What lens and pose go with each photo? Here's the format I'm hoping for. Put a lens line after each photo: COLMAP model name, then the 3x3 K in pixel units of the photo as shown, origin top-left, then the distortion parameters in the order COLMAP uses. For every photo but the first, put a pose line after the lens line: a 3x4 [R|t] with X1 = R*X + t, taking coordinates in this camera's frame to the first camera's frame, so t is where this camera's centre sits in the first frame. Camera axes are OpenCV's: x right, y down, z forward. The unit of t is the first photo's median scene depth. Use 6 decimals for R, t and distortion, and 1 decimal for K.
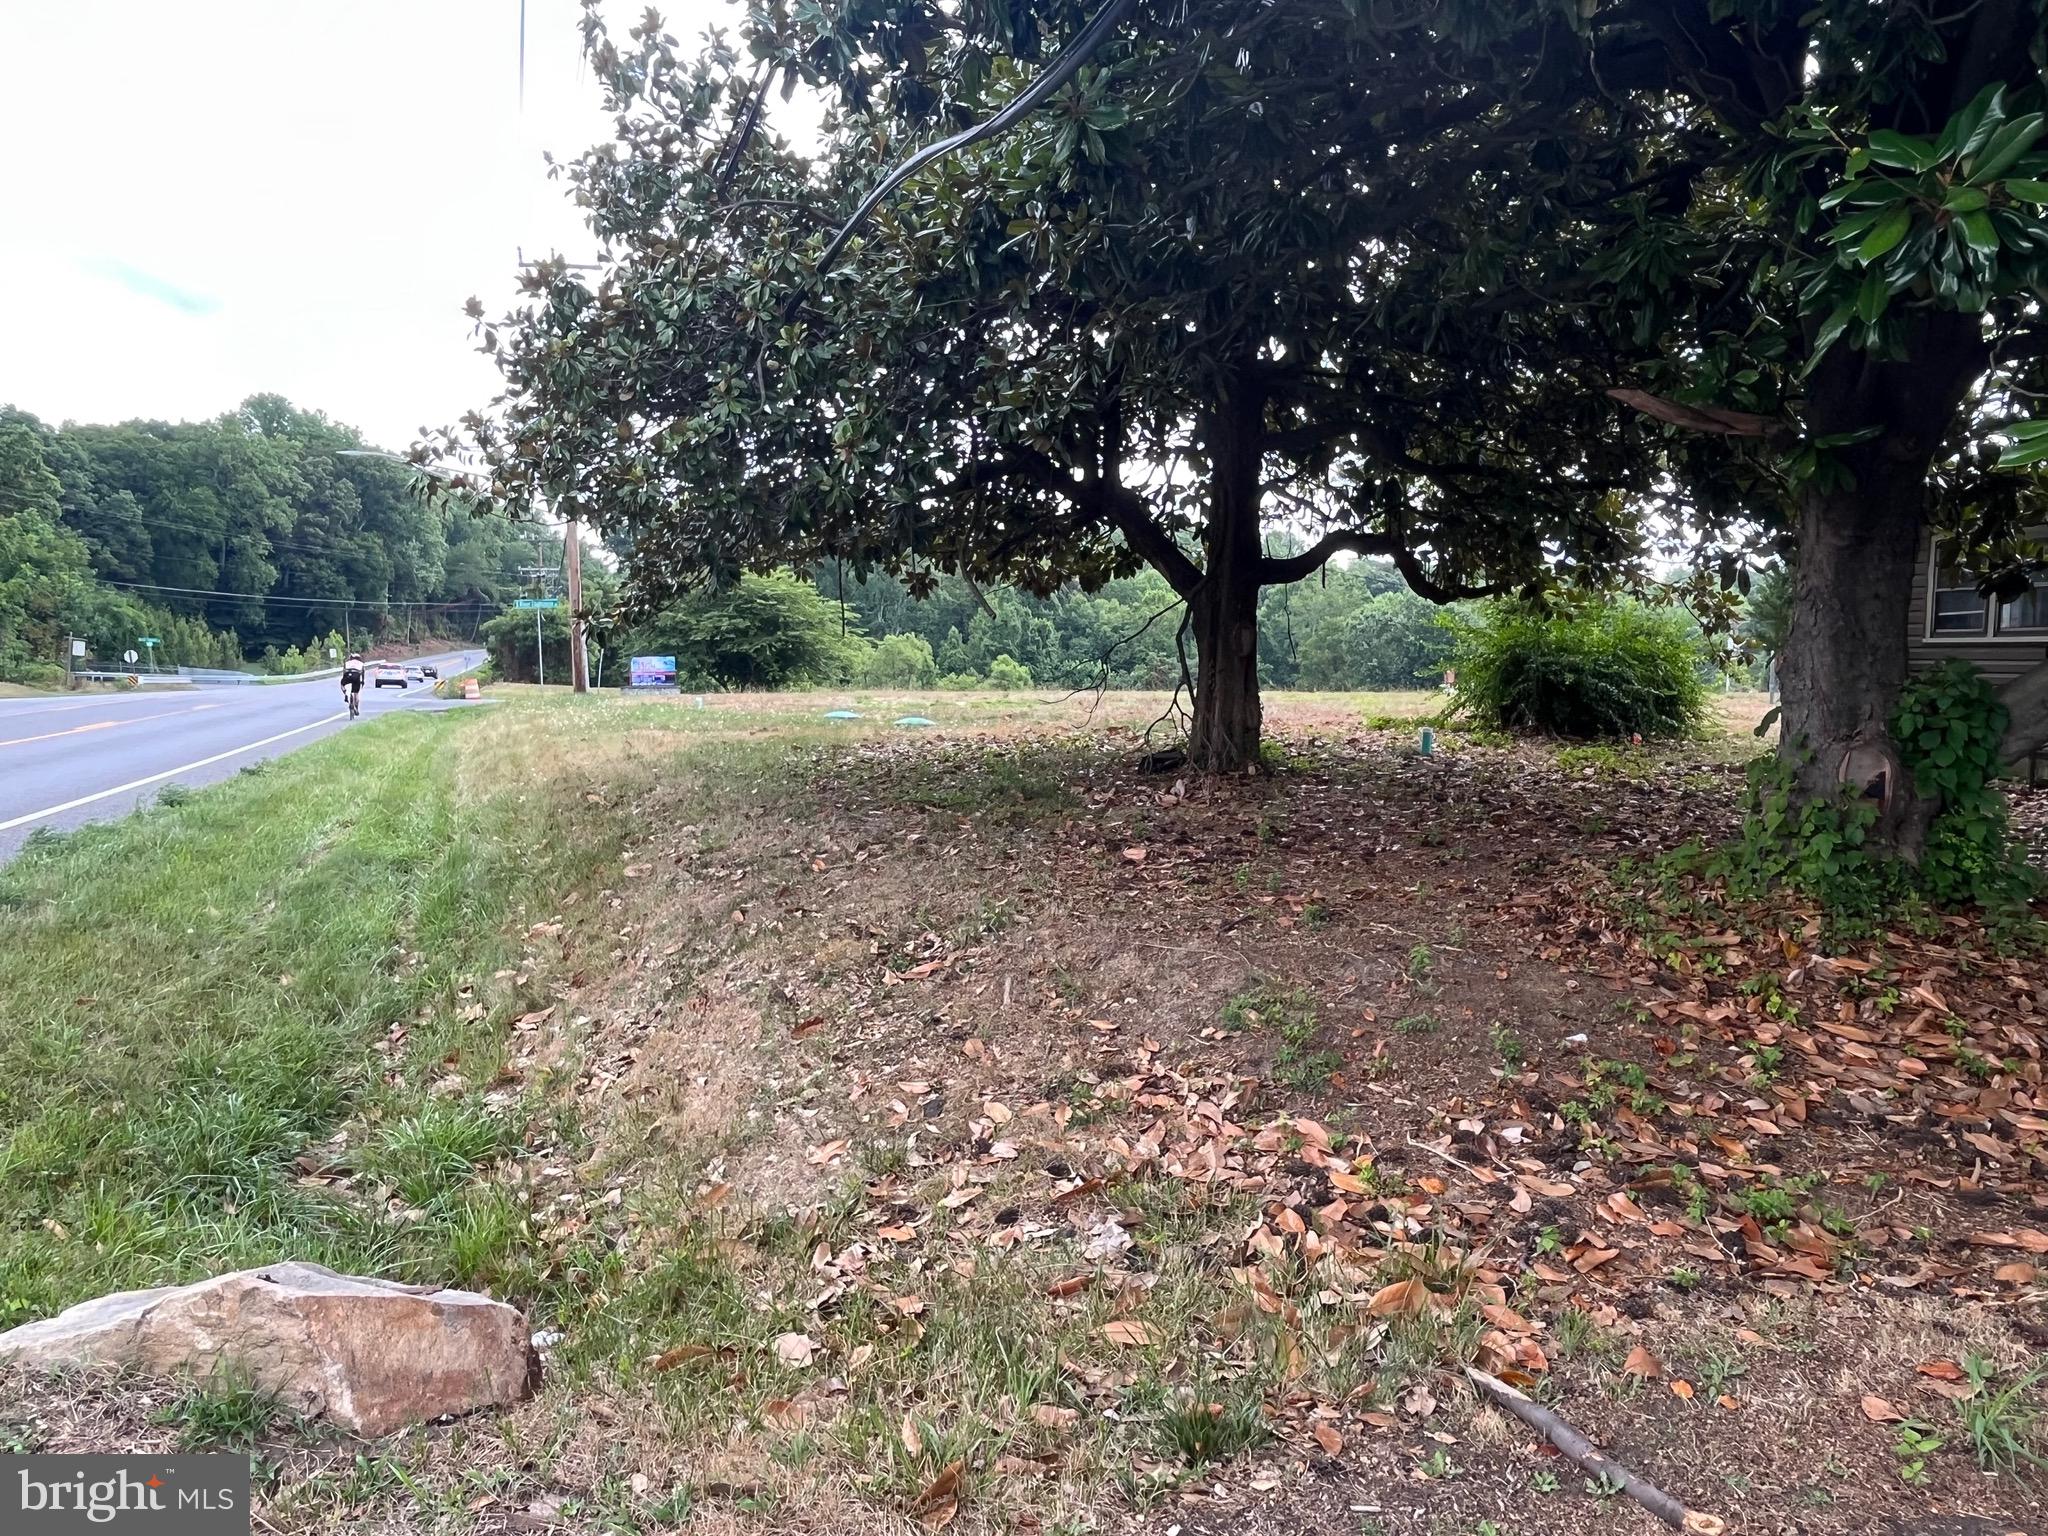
lens RADIAL K [[1407.1, 0, 1021.3], [0, 1407.1, 774.3], [0, 0, 1]] dist [0.000228, -0.004481]
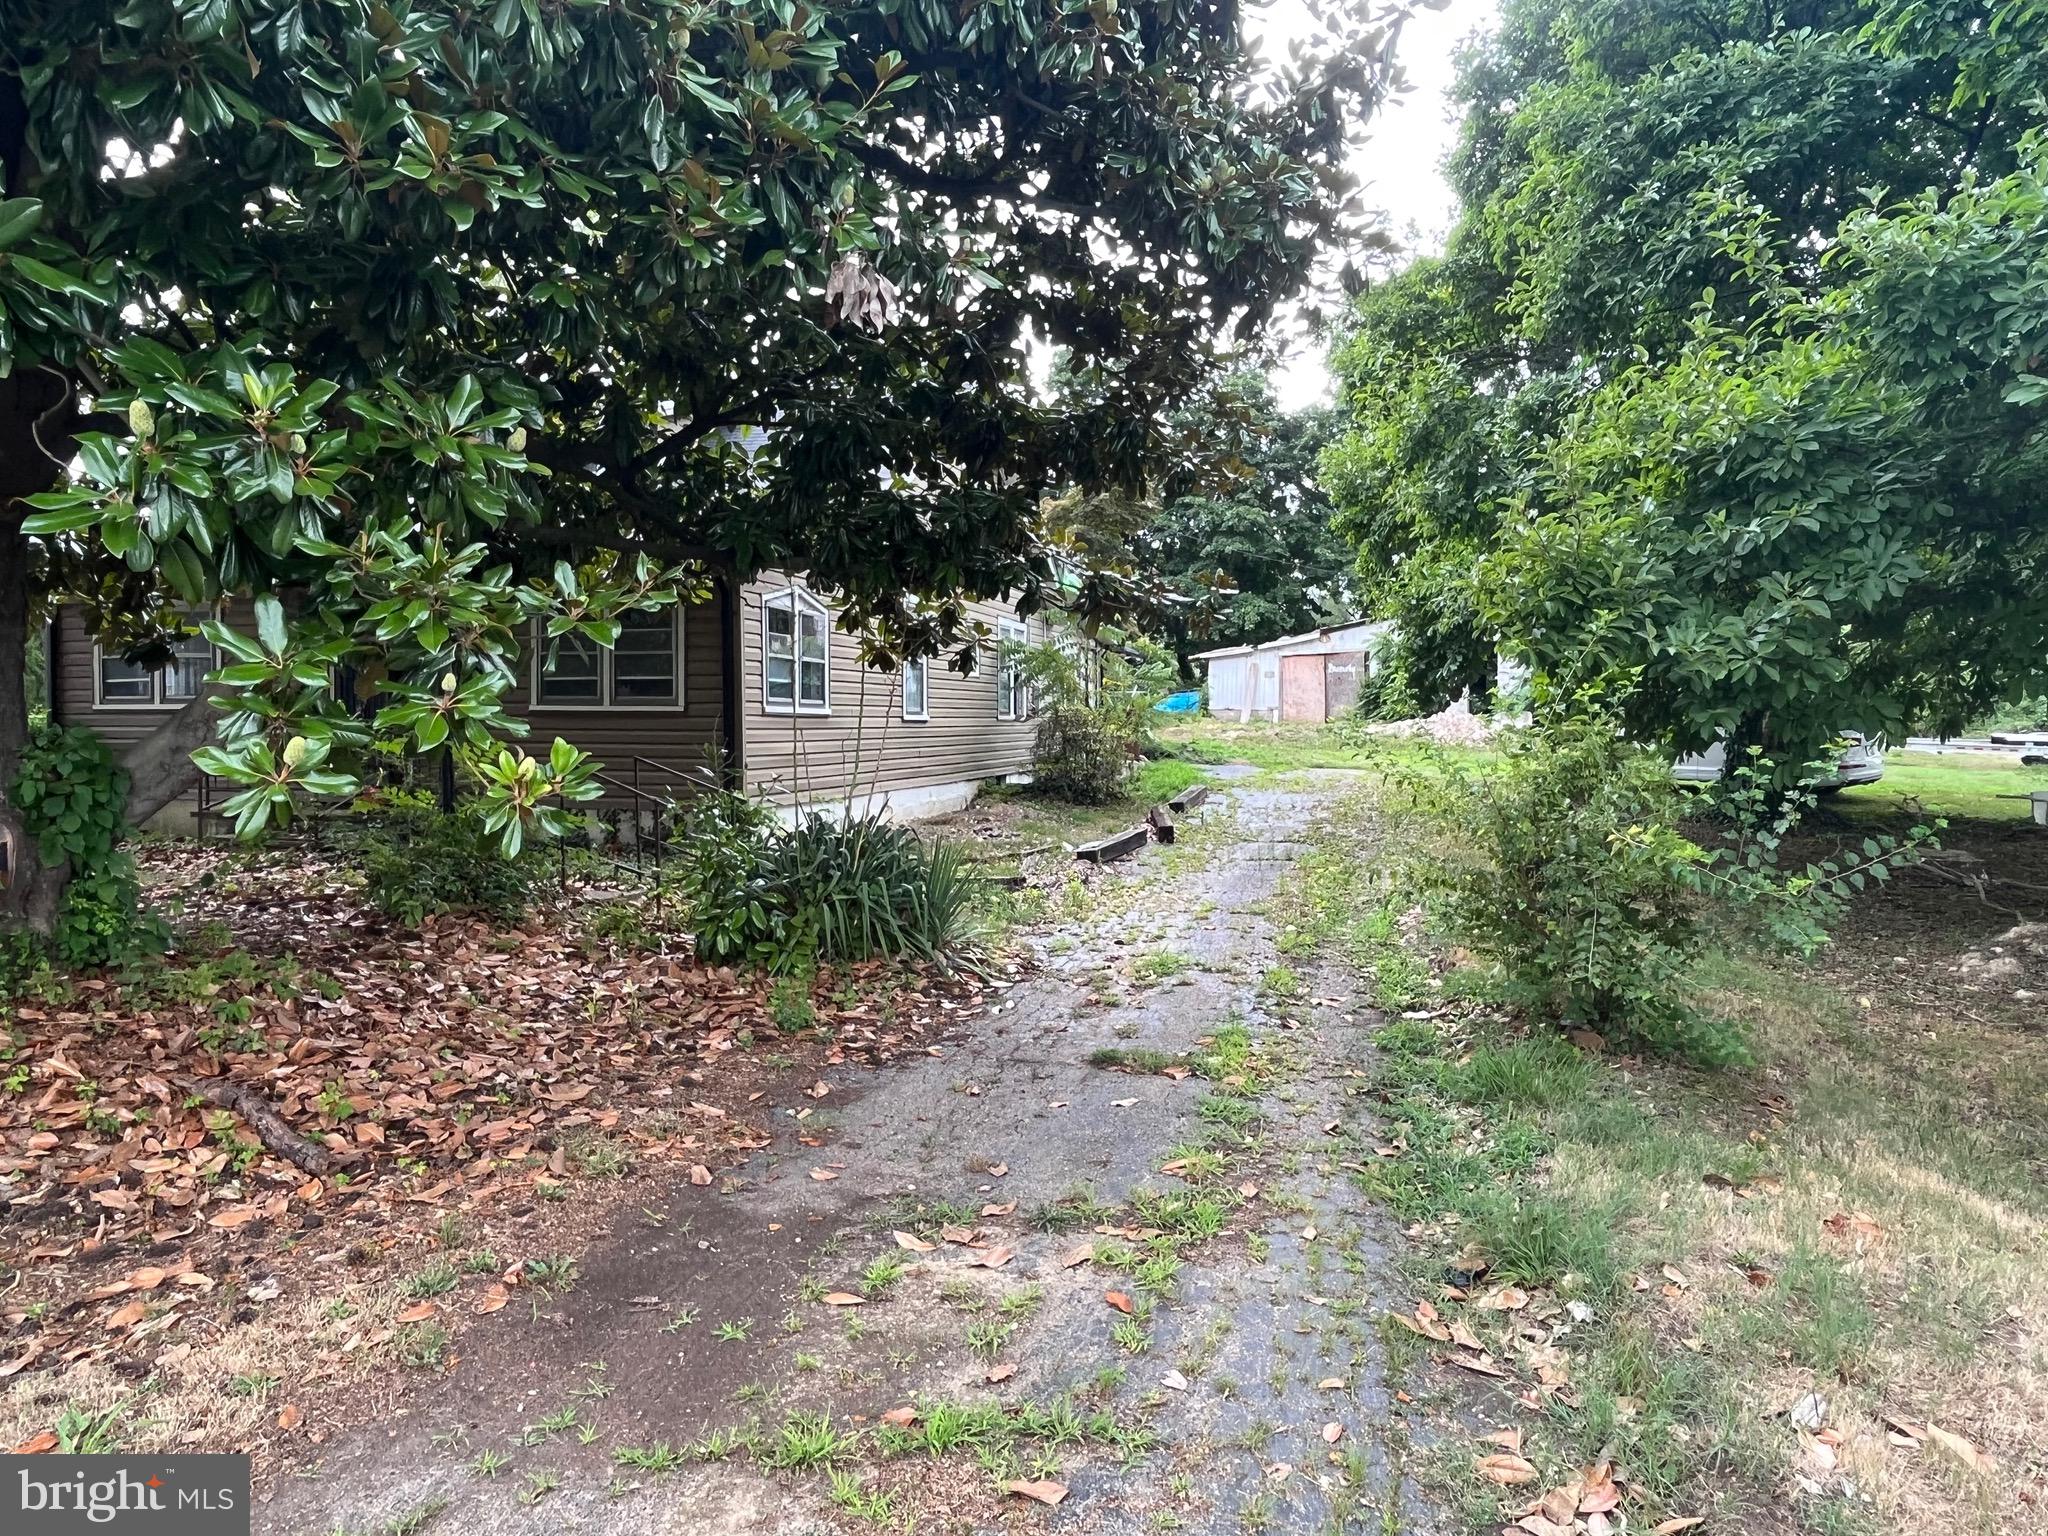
lens RADIAL K [[1407.1, 0, 1021.3], [0, 1407.1, 774.3], [0, 0, 1]] dist [0.000228, -0.004481]
pose [[0.404308, -0.031422, 0.914083, 0.025929], [0.074845, 0.997195, 0.001174, 0.003839], [-0.911555, 0.067940, 0.405526, -0.028404]]
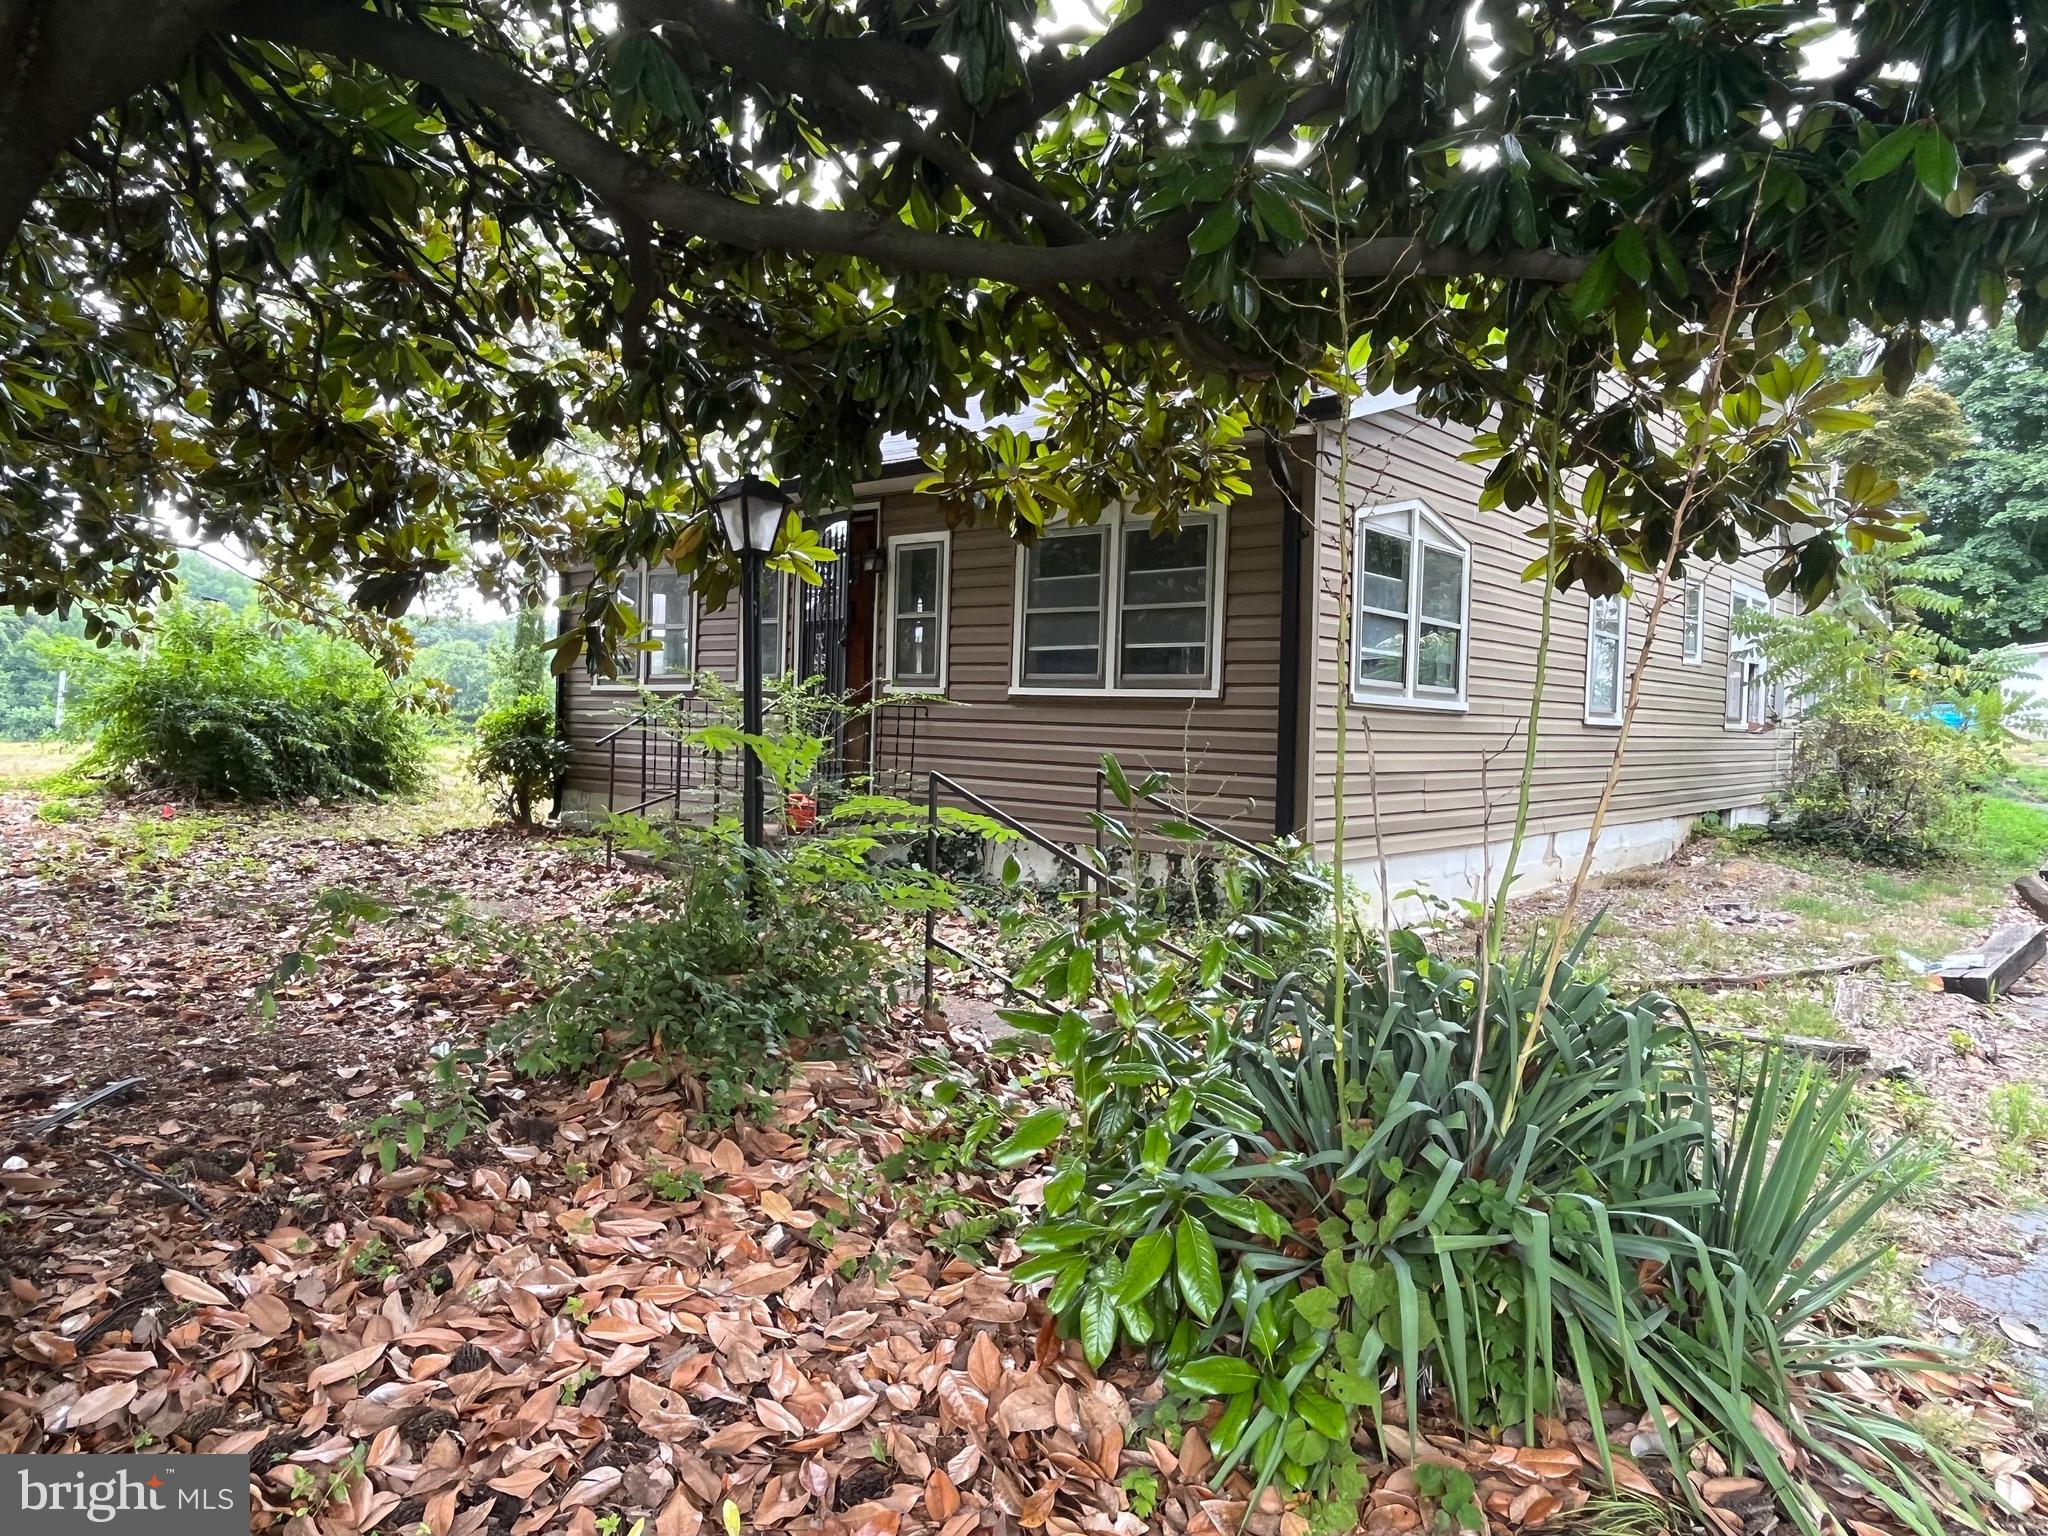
lens RADIAL K [[1296.9, 0, 1017.6], [0, 1296.9, 769.7], [0, 0, 1]] dist [-0.009401, 0.001737]
pose [[0.776528, -0.002119, 0.630080, 0.409731], [0.026333, 0.999230, -0.029093, -0.011562], [-0.629533, 0.039183, 0.775985, 0.202579]]
